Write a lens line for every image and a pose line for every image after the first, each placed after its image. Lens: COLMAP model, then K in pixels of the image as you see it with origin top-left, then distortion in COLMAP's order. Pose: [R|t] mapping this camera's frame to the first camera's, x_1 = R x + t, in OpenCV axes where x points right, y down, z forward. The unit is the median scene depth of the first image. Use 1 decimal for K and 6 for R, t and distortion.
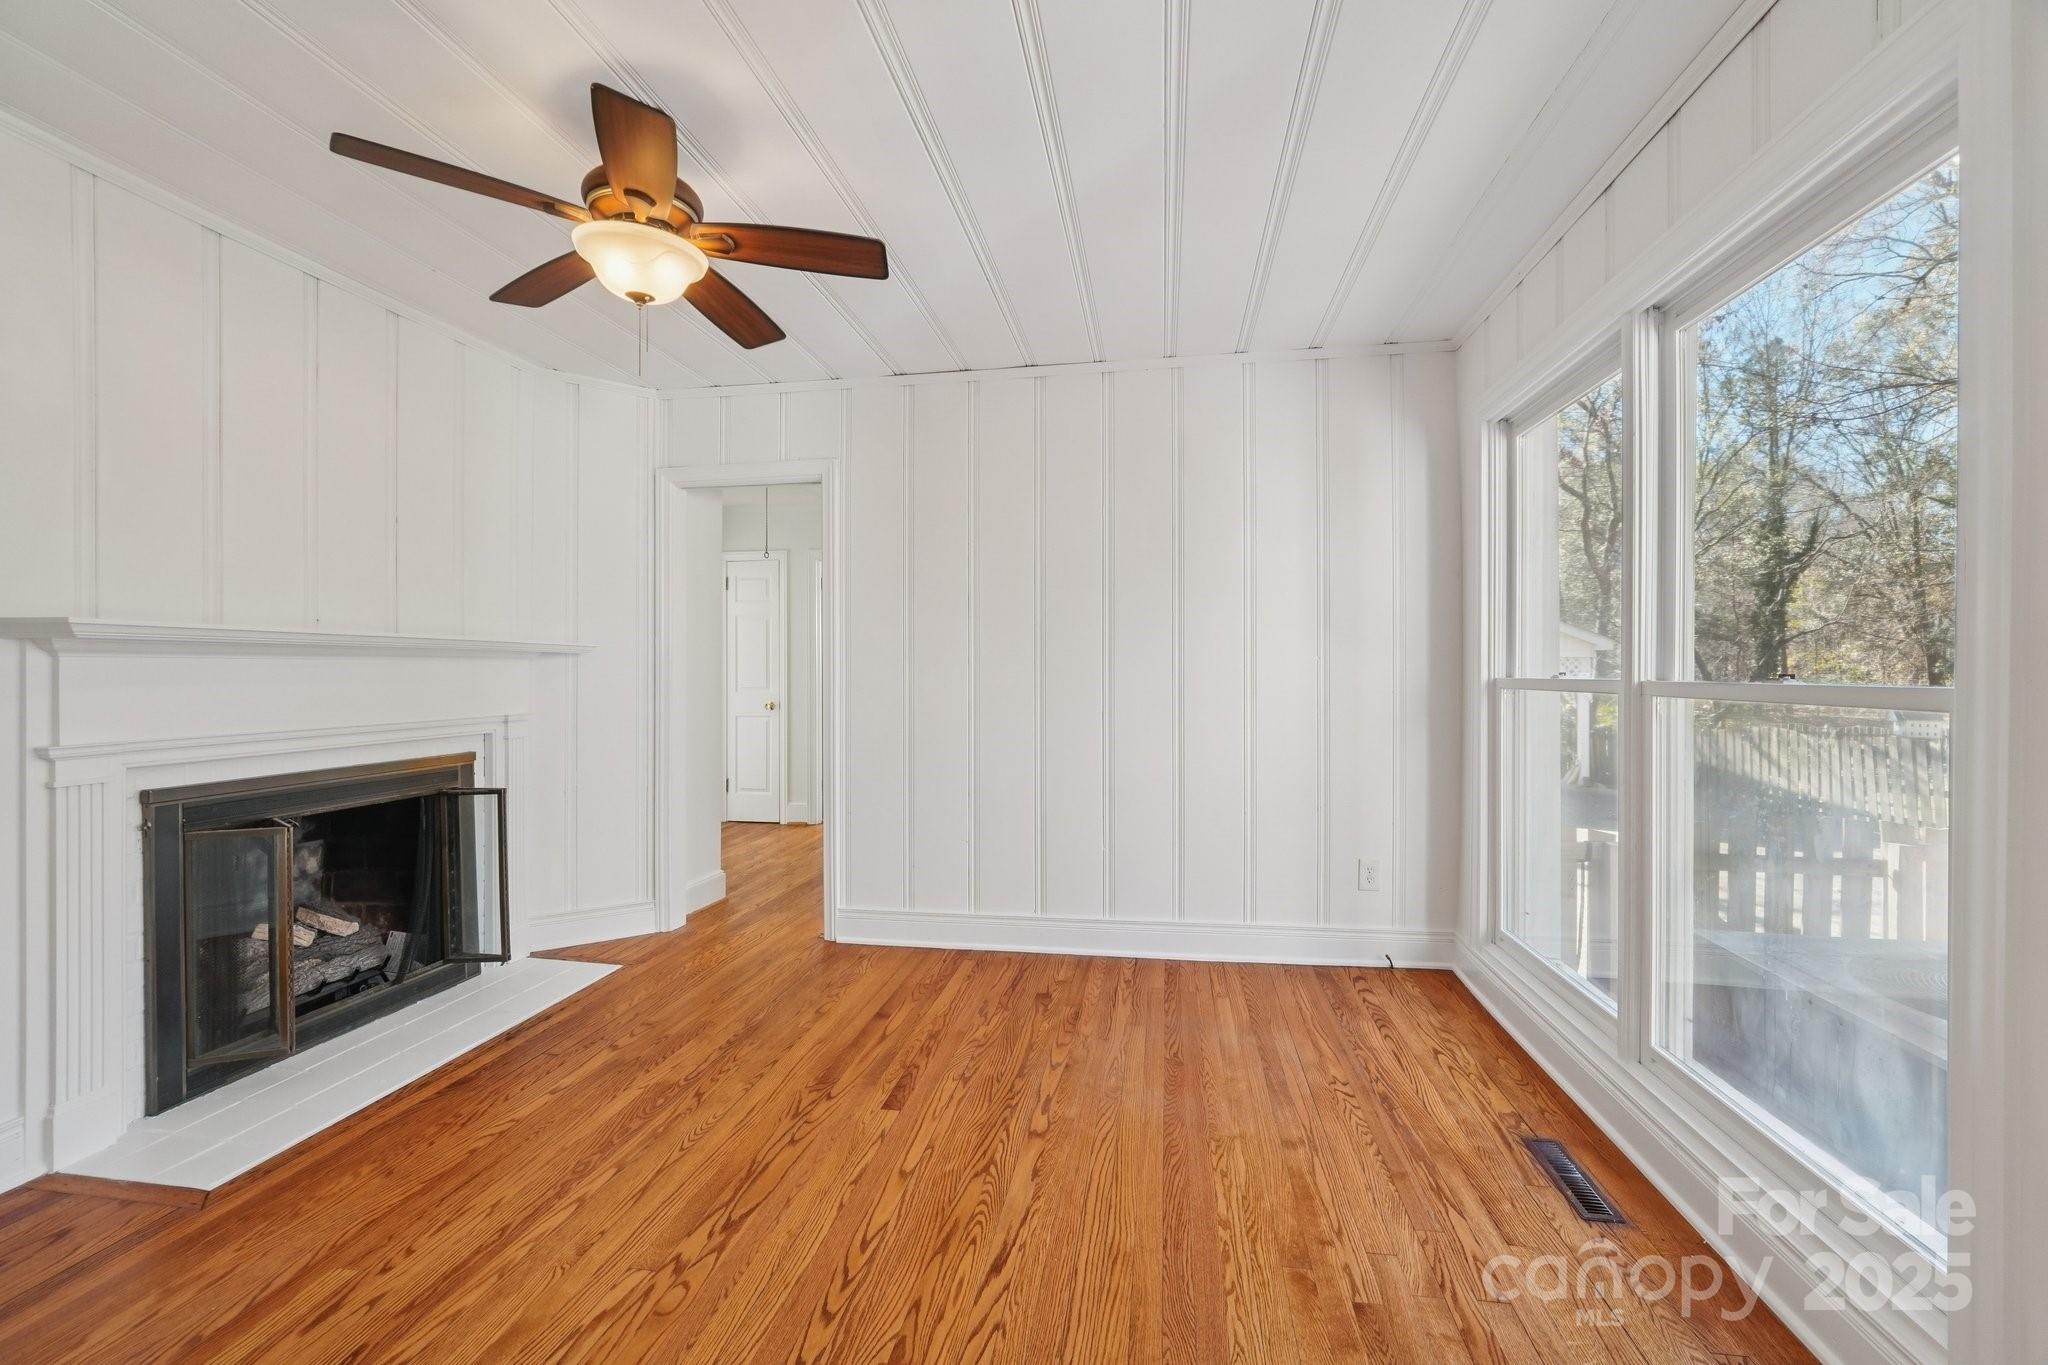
lens RADIAL K [[852.1, 0, 1024.4], [0, 852.1, 679.5], [0, 0, 1]] dist [-0.005419, 0.000419]
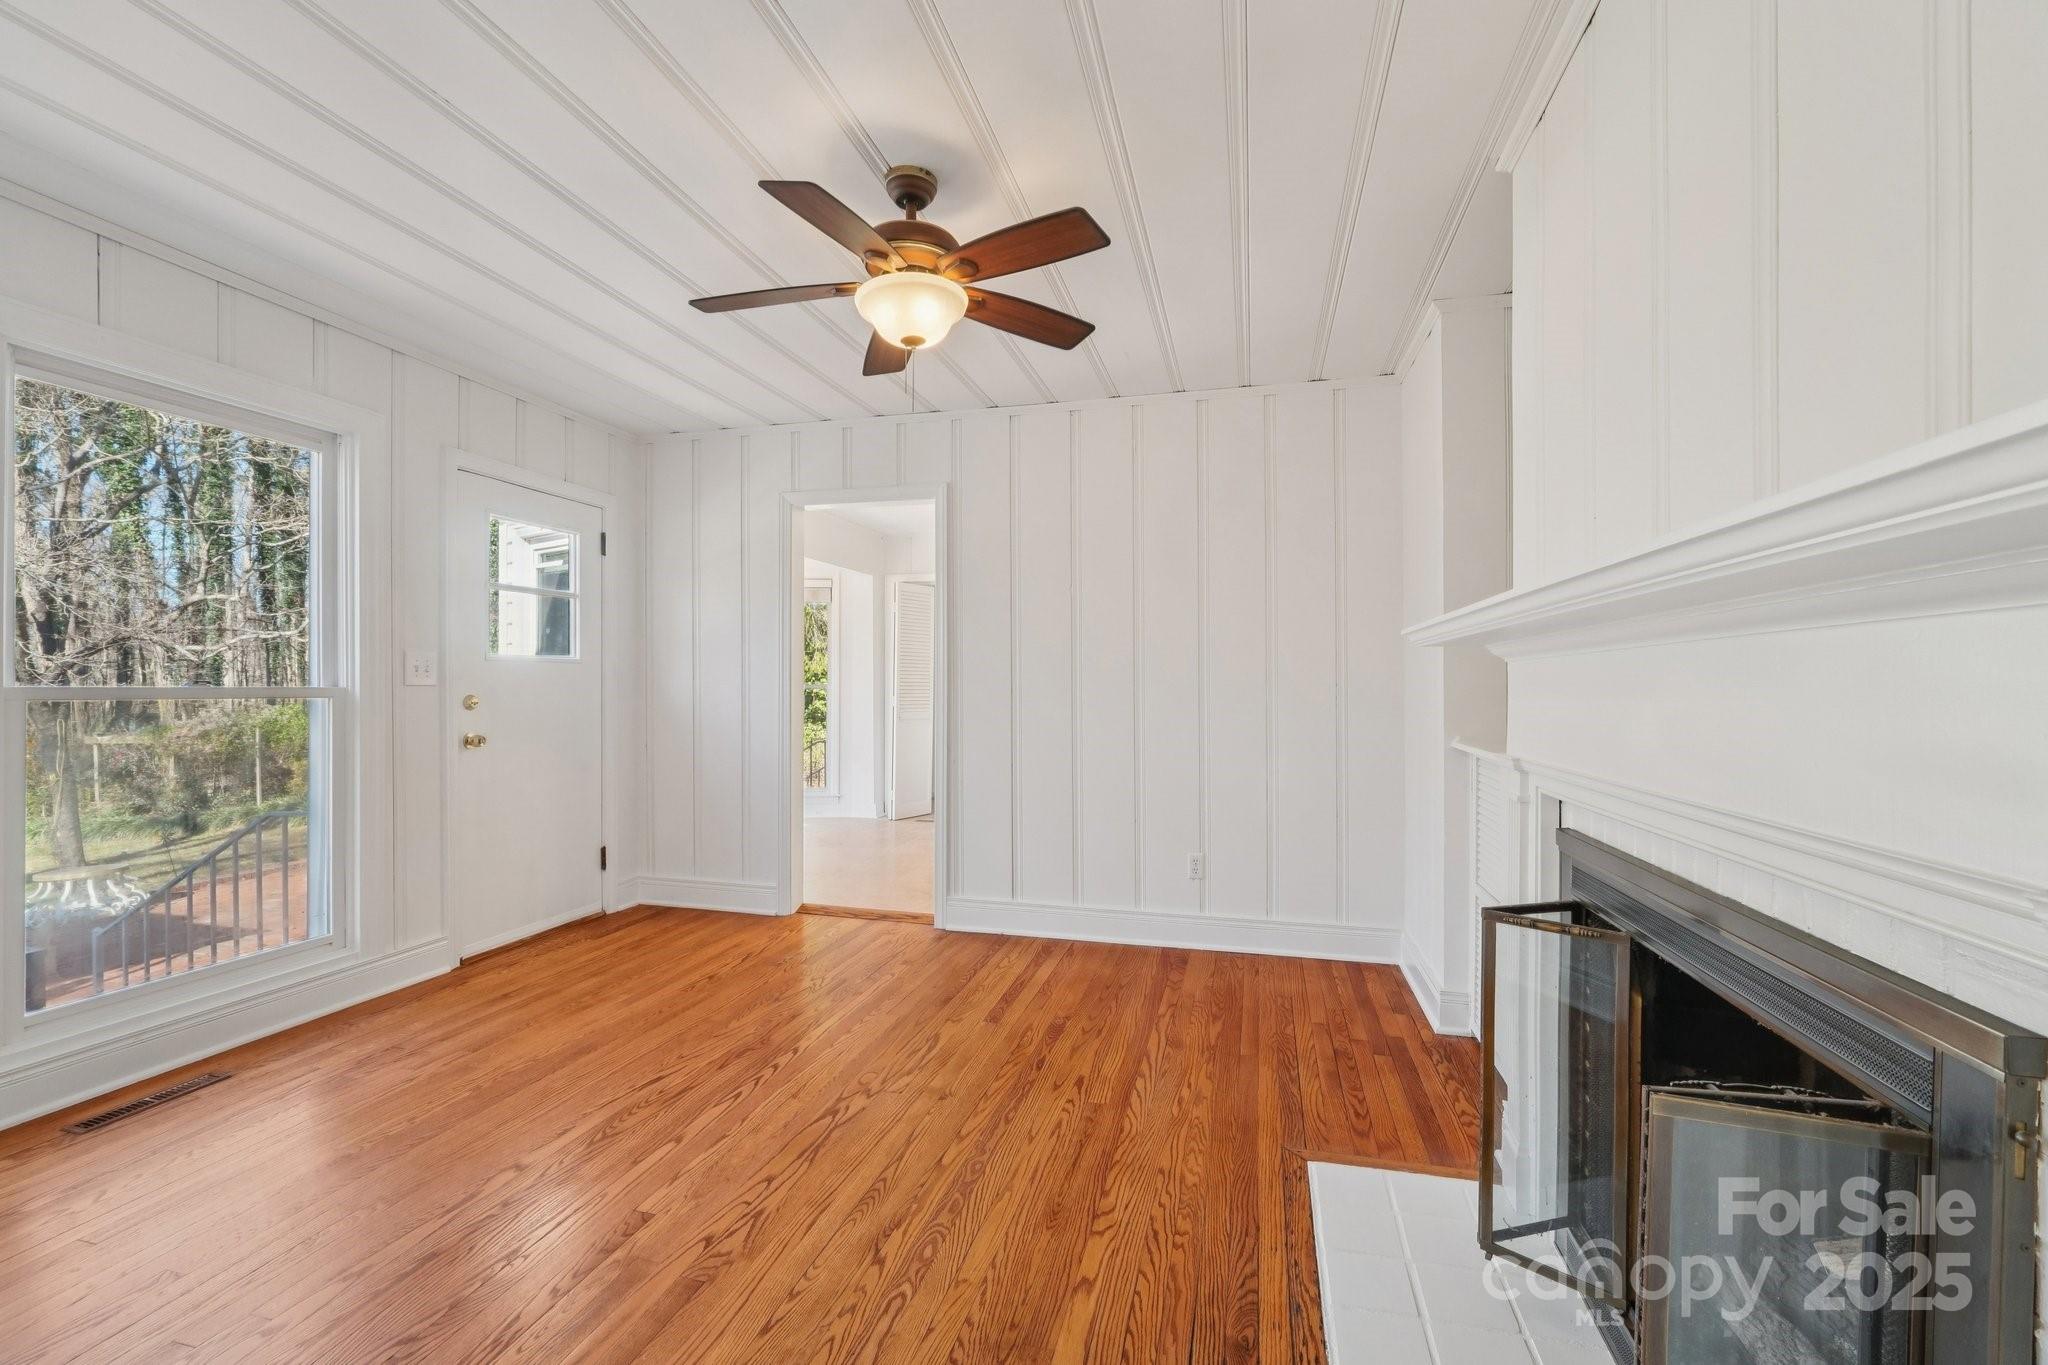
lens RADIAL K [[852.1, 0, 1024.6], [0, 852.1, 688.0], [0, 0, 1]] dist [-0.005419, 0.000419]
pose [[-0.995042, -0.000253, 0.099454, -0.694457], [0.000580, 0.999965, 0.008353, -0.004287], [-0.099453, 0.008370, -0.995007, 2.045628]]
